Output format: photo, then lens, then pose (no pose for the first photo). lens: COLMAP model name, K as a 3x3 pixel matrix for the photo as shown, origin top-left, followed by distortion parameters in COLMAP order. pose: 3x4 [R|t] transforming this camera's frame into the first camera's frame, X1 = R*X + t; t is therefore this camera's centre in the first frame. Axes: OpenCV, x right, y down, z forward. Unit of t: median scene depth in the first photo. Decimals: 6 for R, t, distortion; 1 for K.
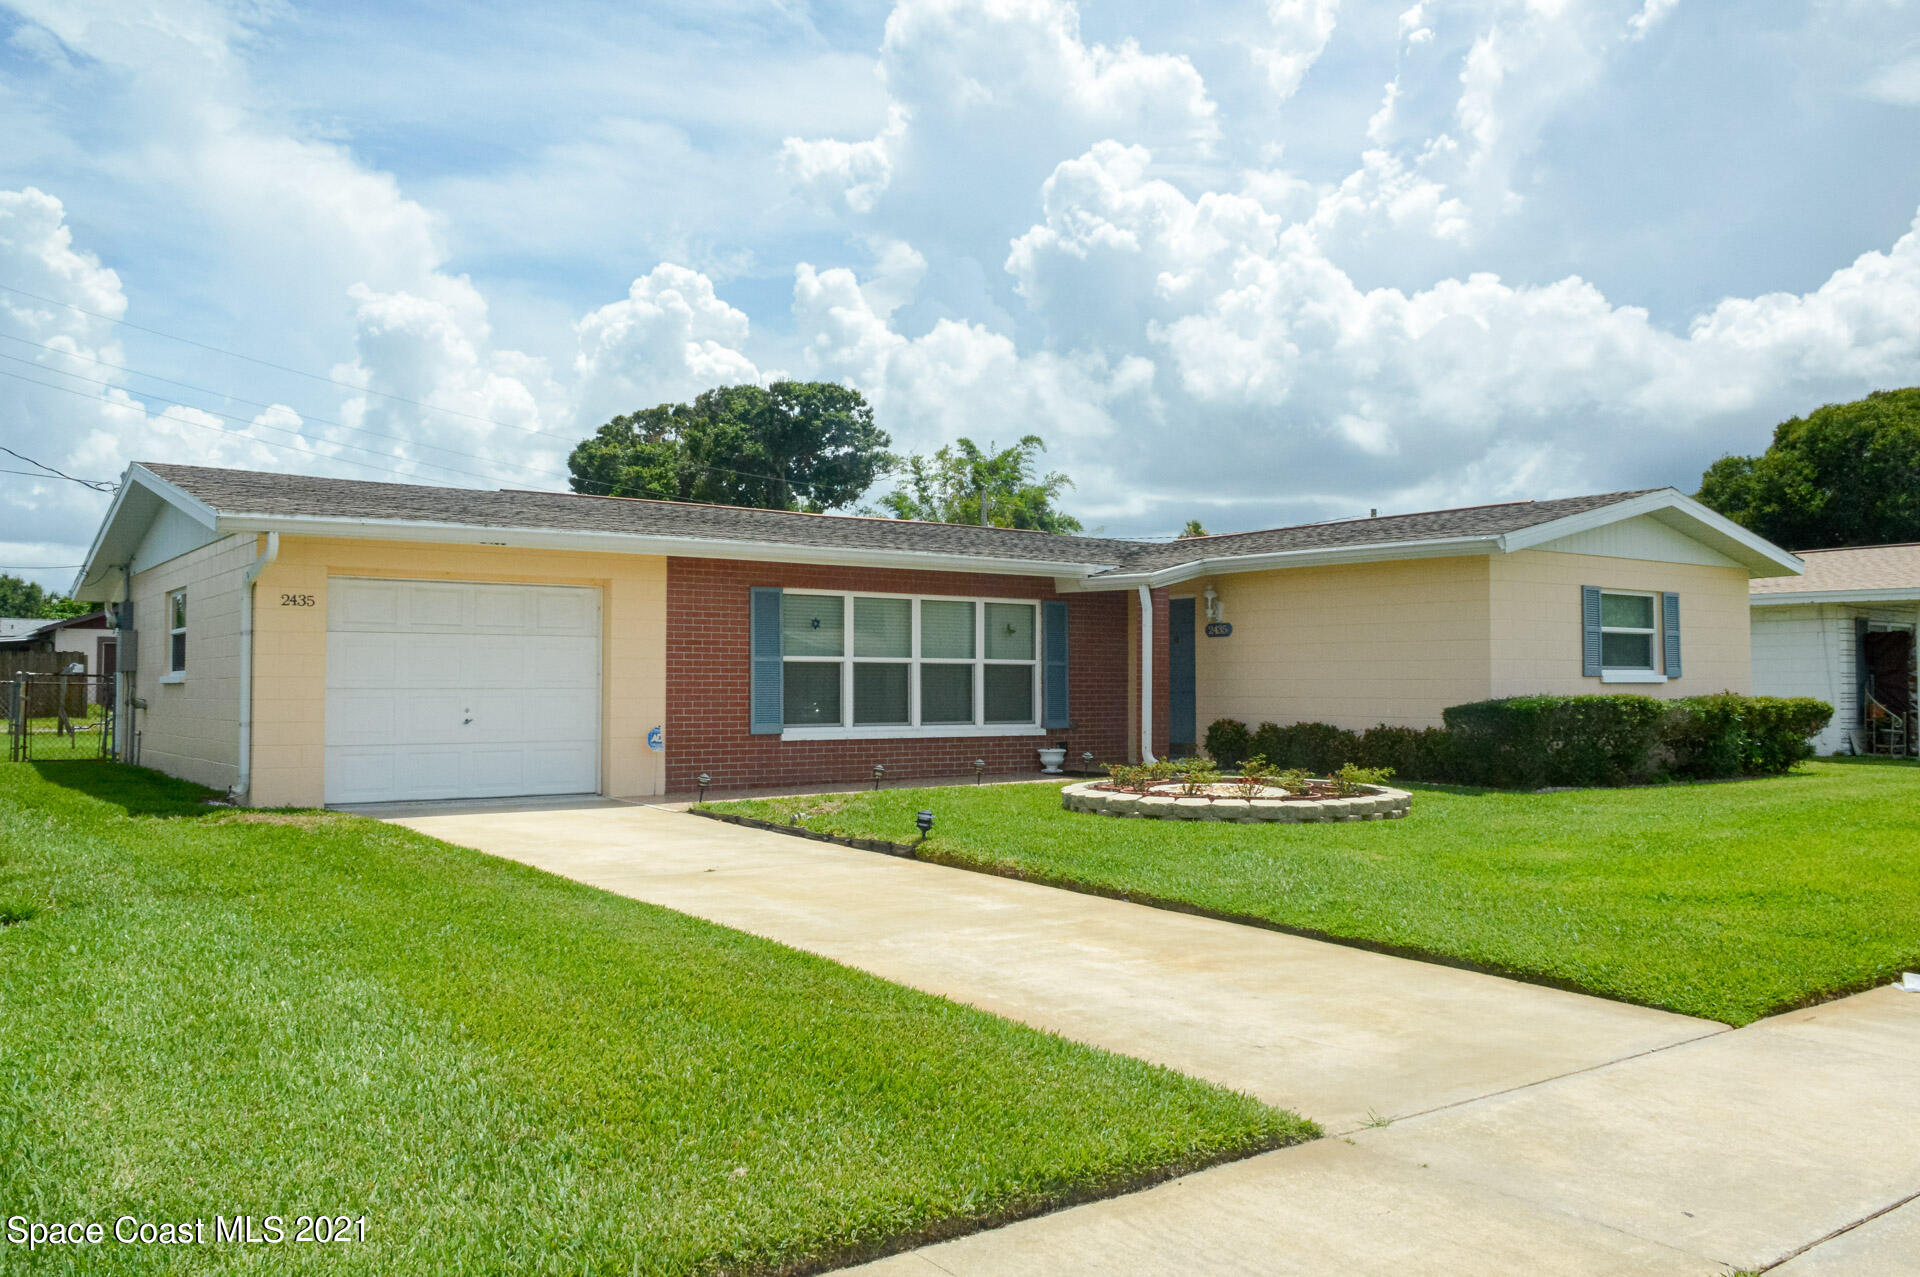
lens RADIAL K [[1498.3, 0, 959.7], [0, 1498.3, 644.7], [0, 0, 1]] dist [0.008743, -0.006929]
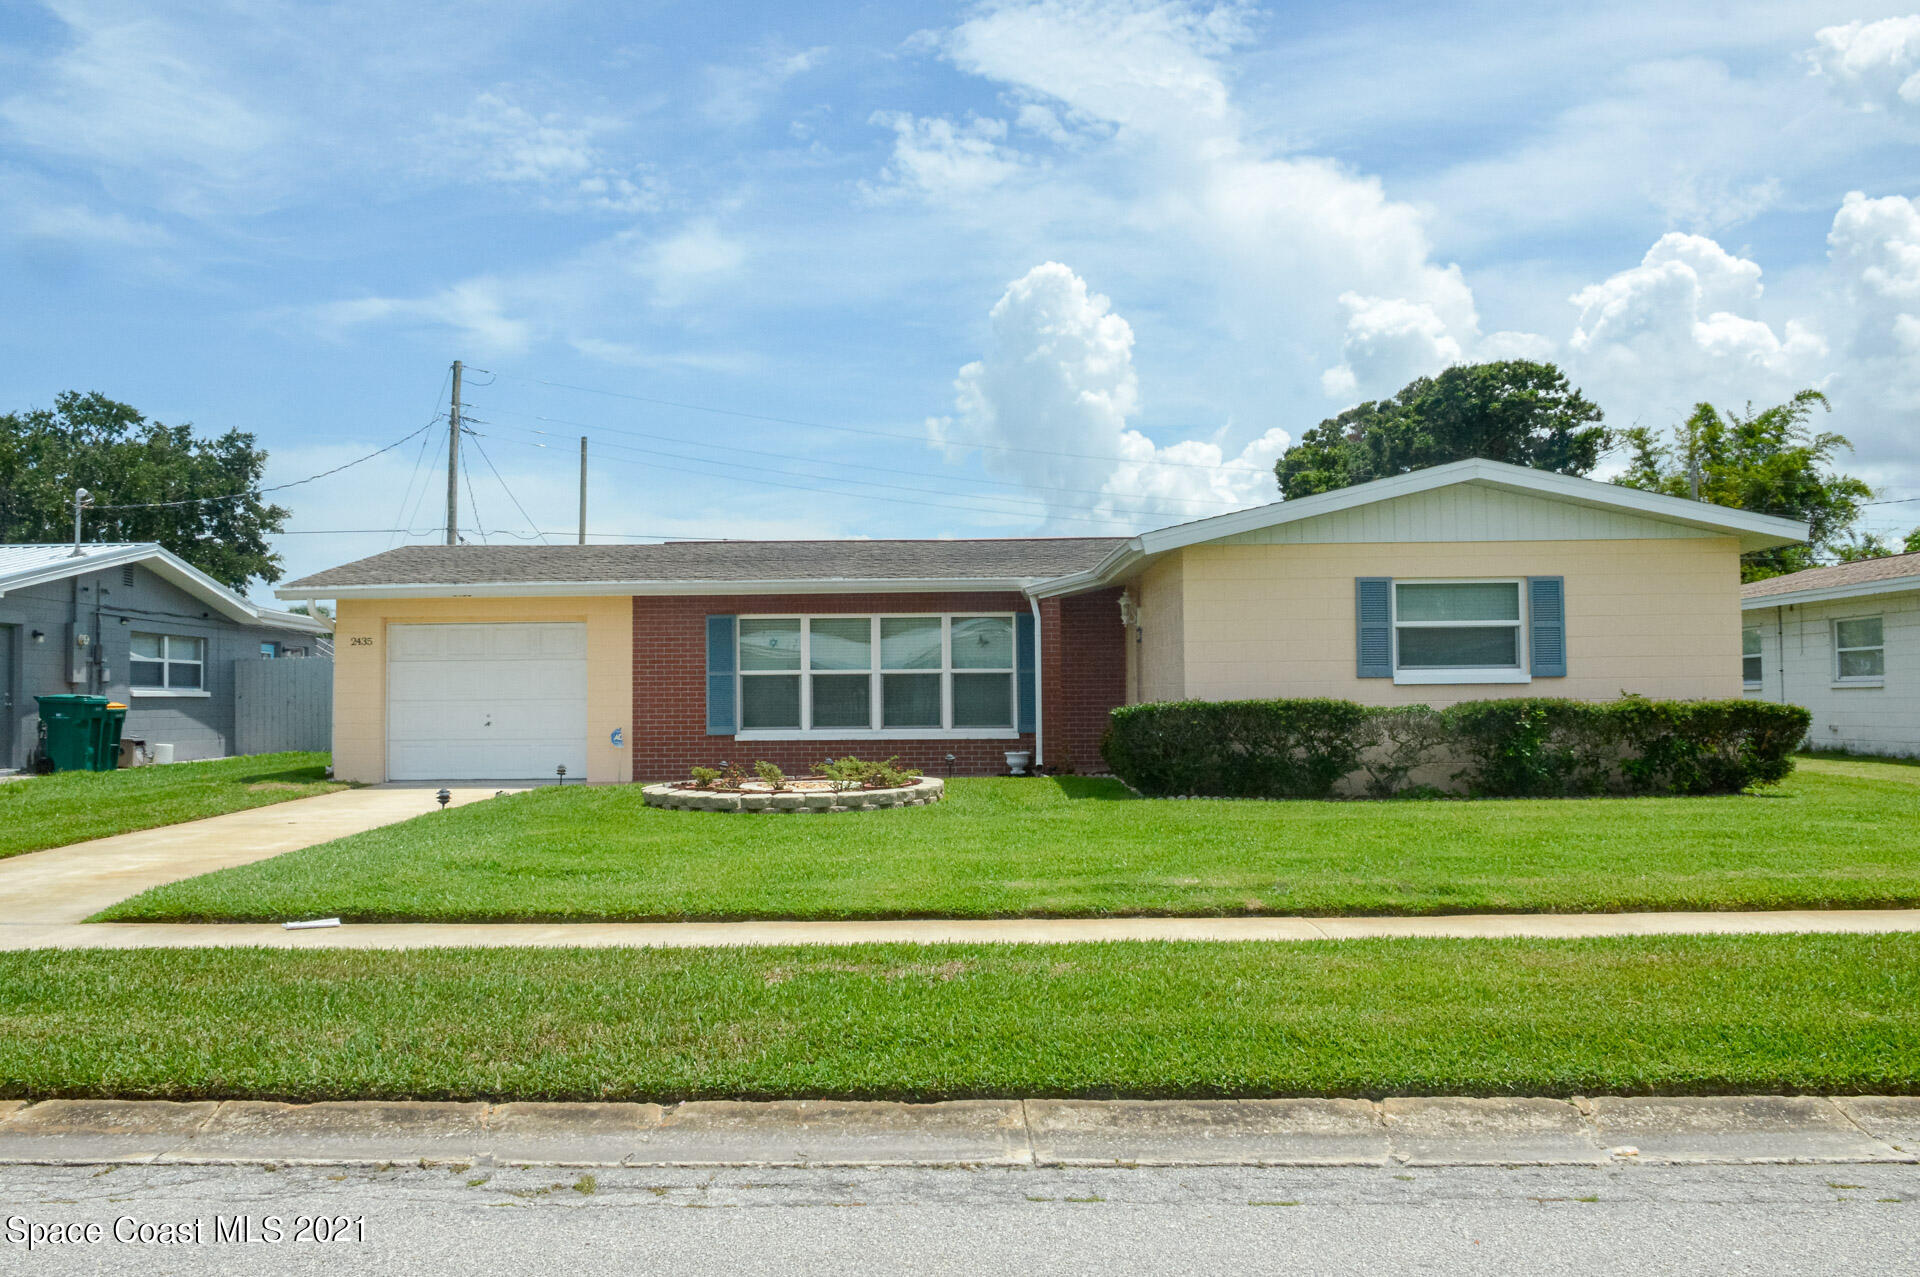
lens RADIAL K [[1582.6, 0, 958.6], [0, 1582.6, 631.1], [0, 0, 1]] dist [0.016953, 0.000516]
pose [[0.806683, -0.033279, -0.590046, 0.729064], [0.025825, 0.999445, -0.021062, 0.006516], [0.590419, 0.001752, 0.807095, 0.064496]]
